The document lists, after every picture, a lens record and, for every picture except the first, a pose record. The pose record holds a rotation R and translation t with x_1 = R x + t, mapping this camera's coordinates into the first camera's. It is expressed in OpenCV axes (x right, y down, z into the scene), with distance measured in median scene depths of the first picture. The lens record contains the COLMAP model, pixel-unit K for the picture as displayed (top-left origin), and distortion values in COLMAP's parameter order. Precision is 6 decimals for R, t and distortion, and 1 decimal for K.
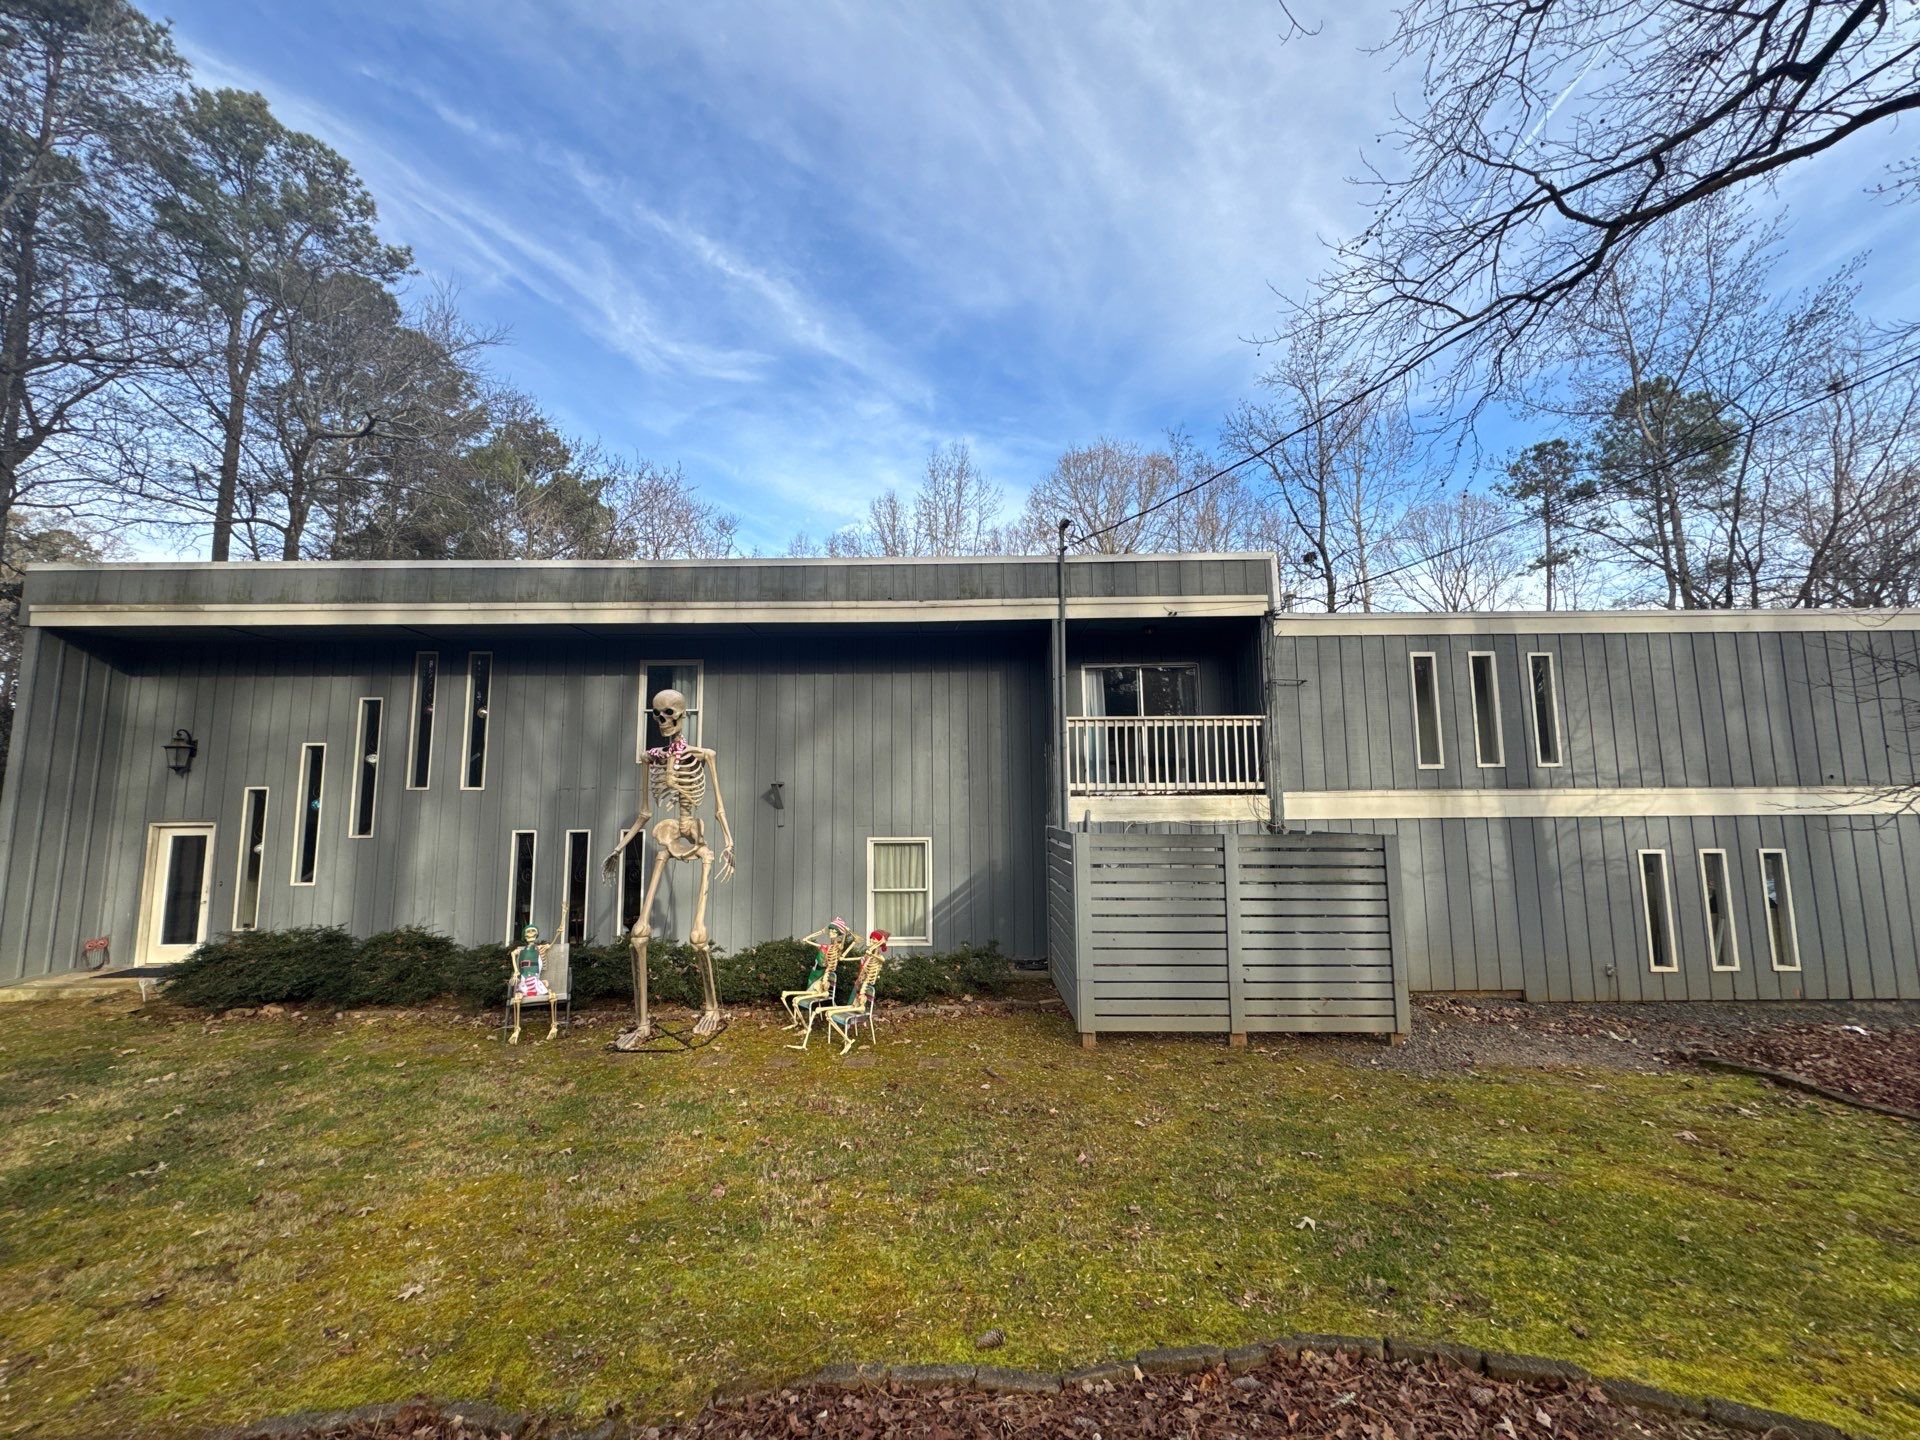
lens RADIAL K [[767.5, 0, 960.0], [0, 767.5, 720.0], [0, 0, 1]] dist [0.002343, -0.000044]
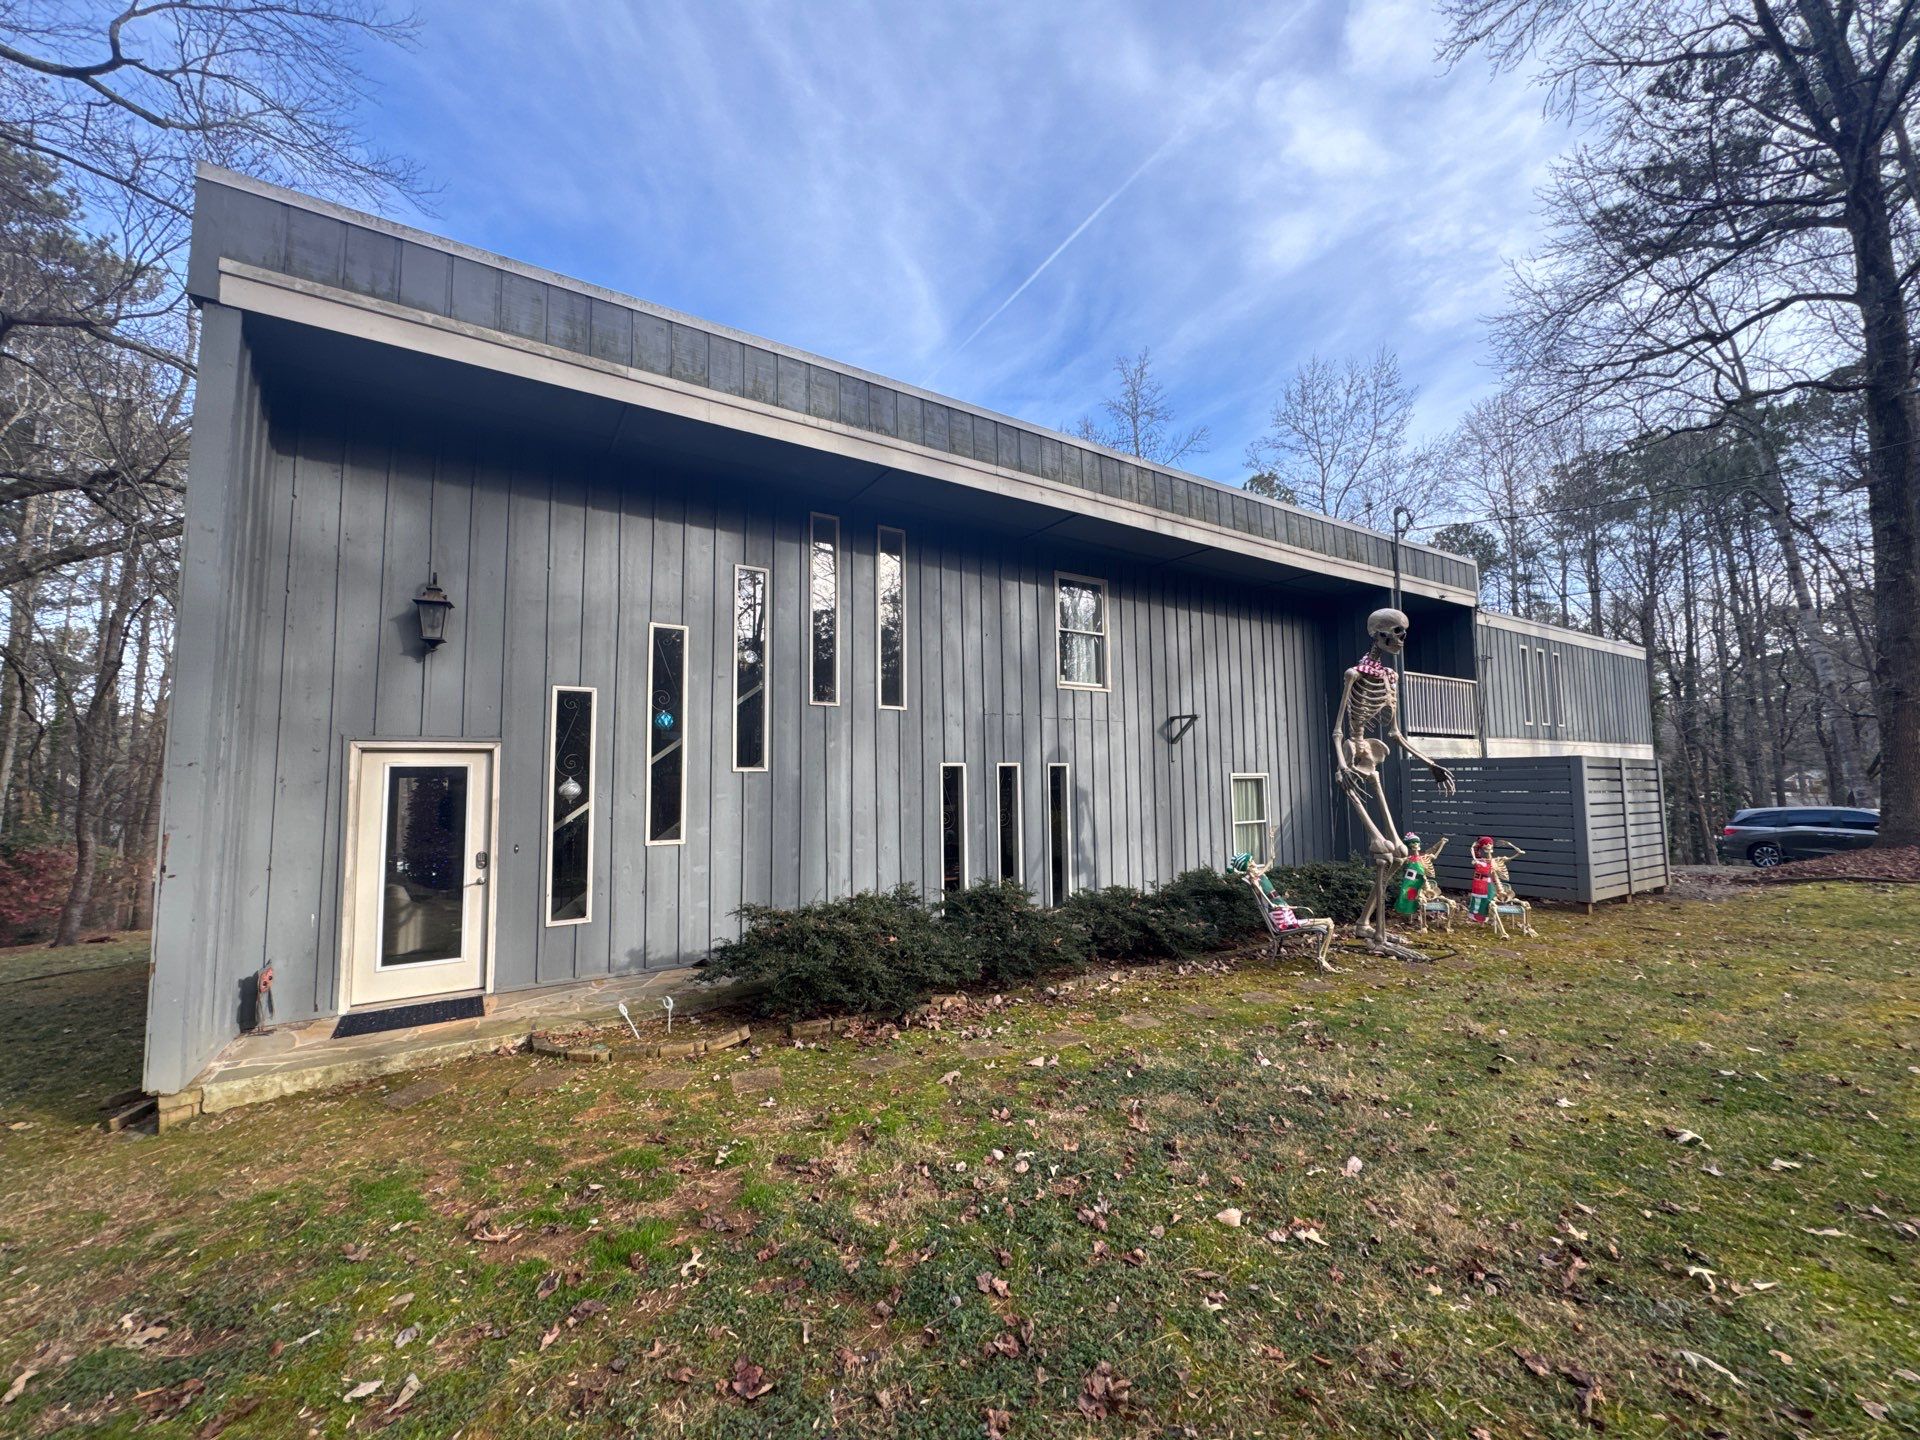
lens RADIAL K [[754.0, 0, 960.0], [0, 754.0, 720.0], [0, 0, 1]] dist [-0.000001, -0.000053]
pose [[0.836709, 0.040776, 0.546127, -0.501965], [-0.056287, 0.998346, 0.011697, 0.045484], [-0.544747, -0.040527, 0.837621, 0.173355]]
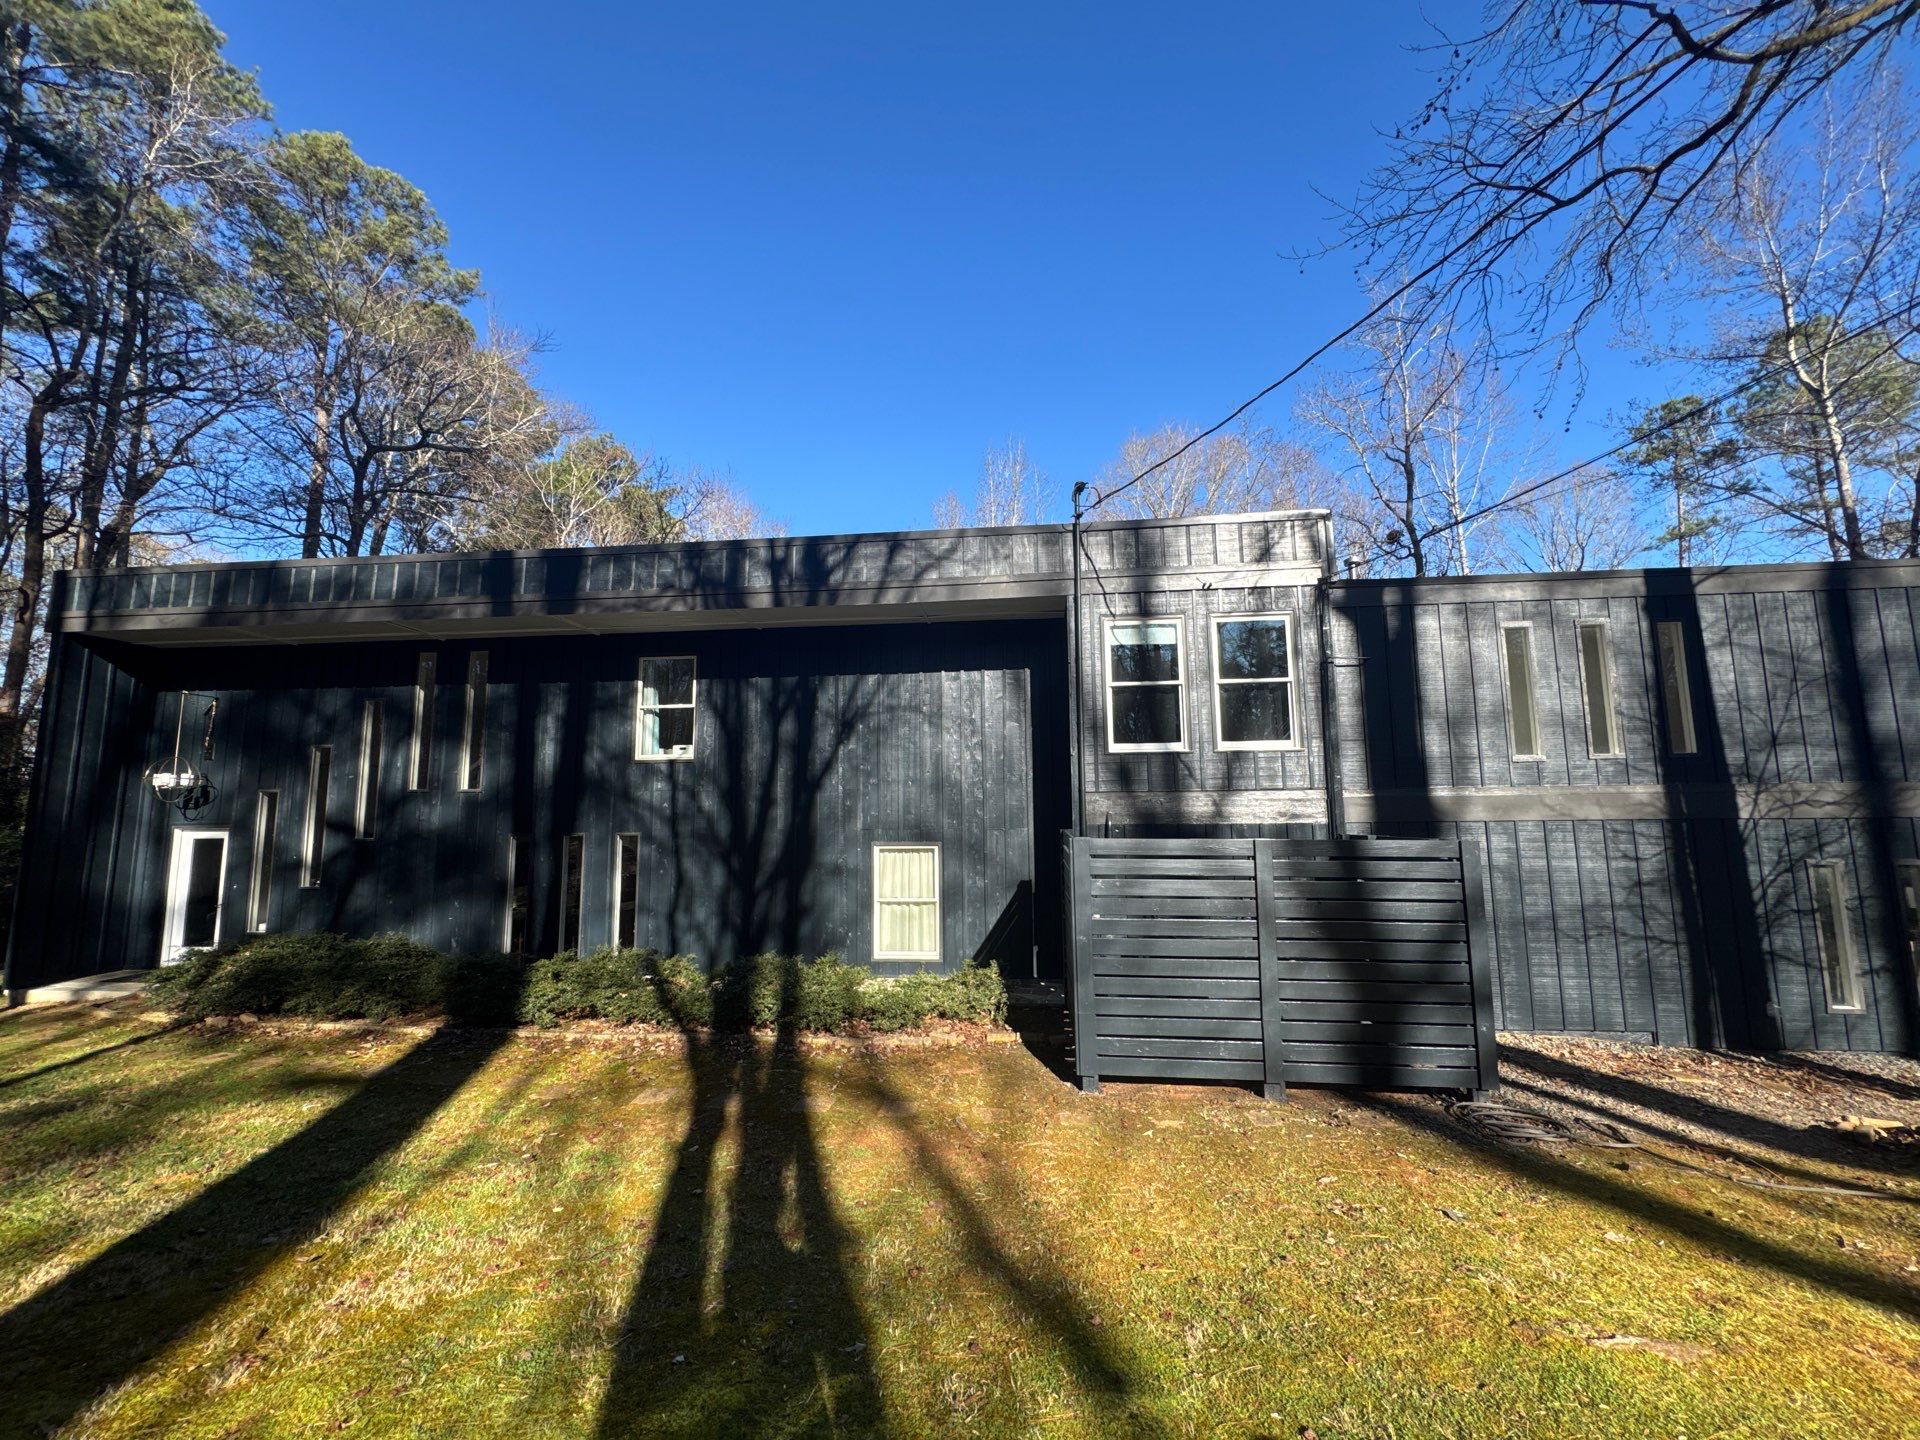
lens RADIAL K [[773.8, 0, 960.0], [0, 773.8, 720.0], [0, 0, 1]] dist [0.003987, 0.000891]
pose [[0.995146, -0.014260, -0.097368, 0.034347], [0.013720, 0.999887, -0.006218, 0.007859], [0.097446, 0.004852, 0.995229, 0.042488]]
